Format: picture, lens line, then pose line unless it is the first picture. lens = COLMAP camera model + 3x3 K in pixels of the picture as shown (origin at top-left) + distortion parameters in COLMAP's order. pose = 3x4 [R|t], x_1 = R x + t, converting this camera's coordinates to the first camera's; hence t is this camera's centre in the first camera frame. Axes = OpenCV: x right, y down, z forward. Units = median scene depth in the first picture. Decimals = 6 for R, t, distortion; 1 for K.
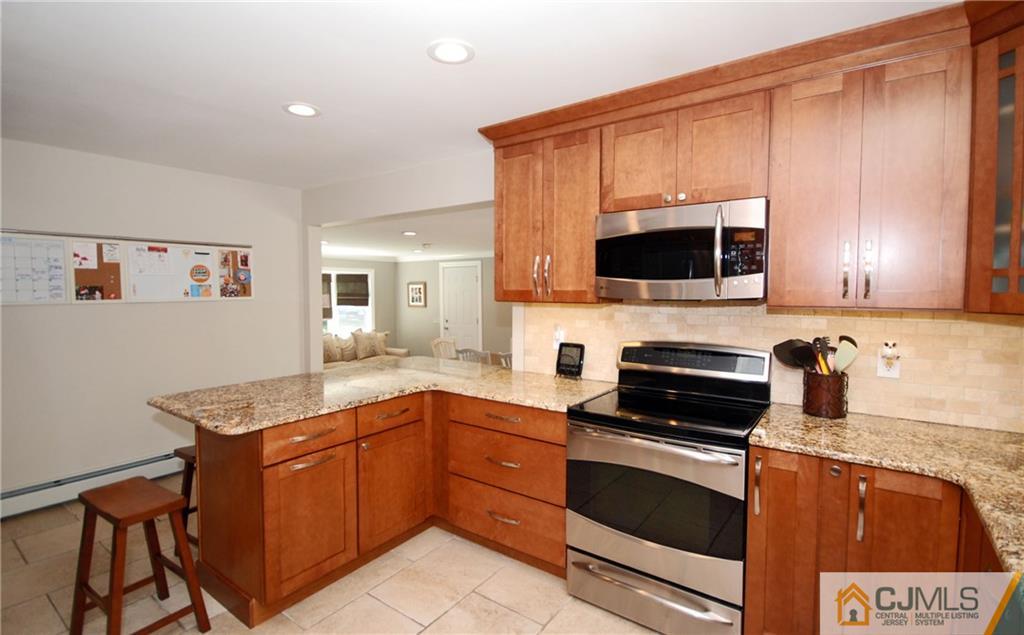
lens RADIAL K [[470.1, 0, 527.2], [0, 470.1, 322.6], [0, 0, 1]] dist [-0.012907, -0.000290]
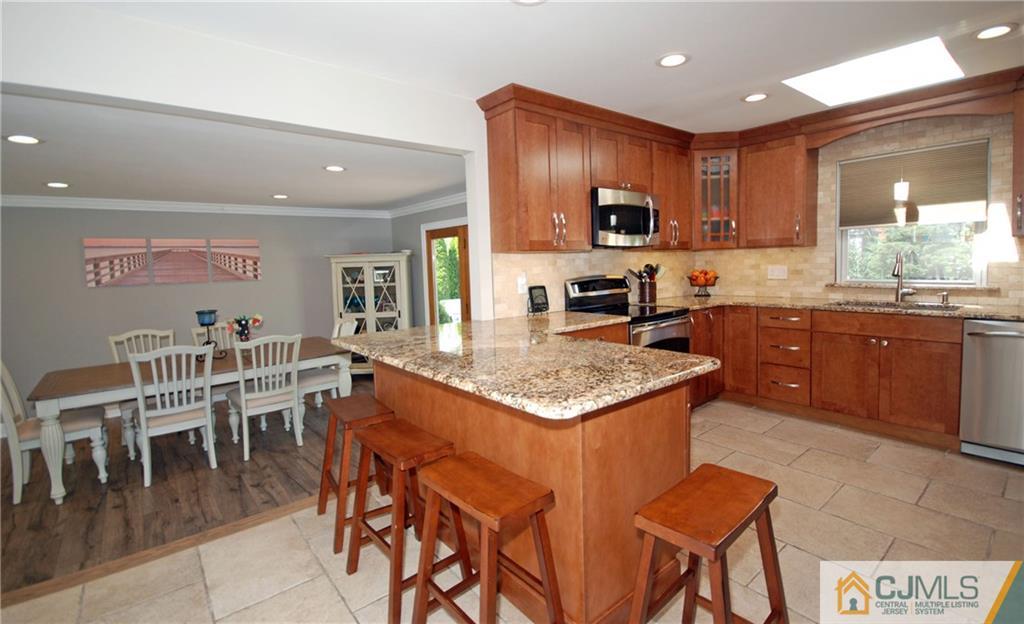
lens RADIAL K [[449.1, 0, 514.2], [0, 449.1, 298.0], [0, 0, 1]] dist [0.002389, -0.013102]
pose [[0.280286, -0.084468, 0.956193, -1.179345], [0.099206, 0.993336, 0.058669, 0.000238], [-0.954776, 0.078416, 0.286798, 0.807087]]
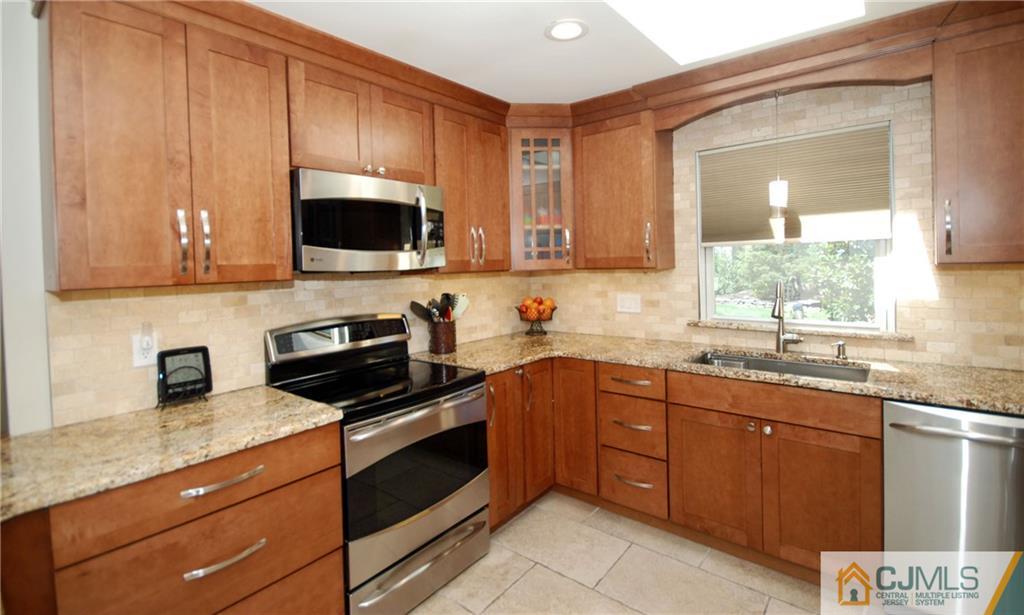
lens RADIAL K [[466.9, 0, 509.0], [0, 466.9, 277.6], [0, 0, 1]] dist [-0.016230, 0.000125]
pose [[0.073561, -0.031281, 0.996800, -0.564608], [0.096437, 0.995047, 0.024110, -0.027838], [-0.992617, 0.094355, 0.076213, 0.559368]]
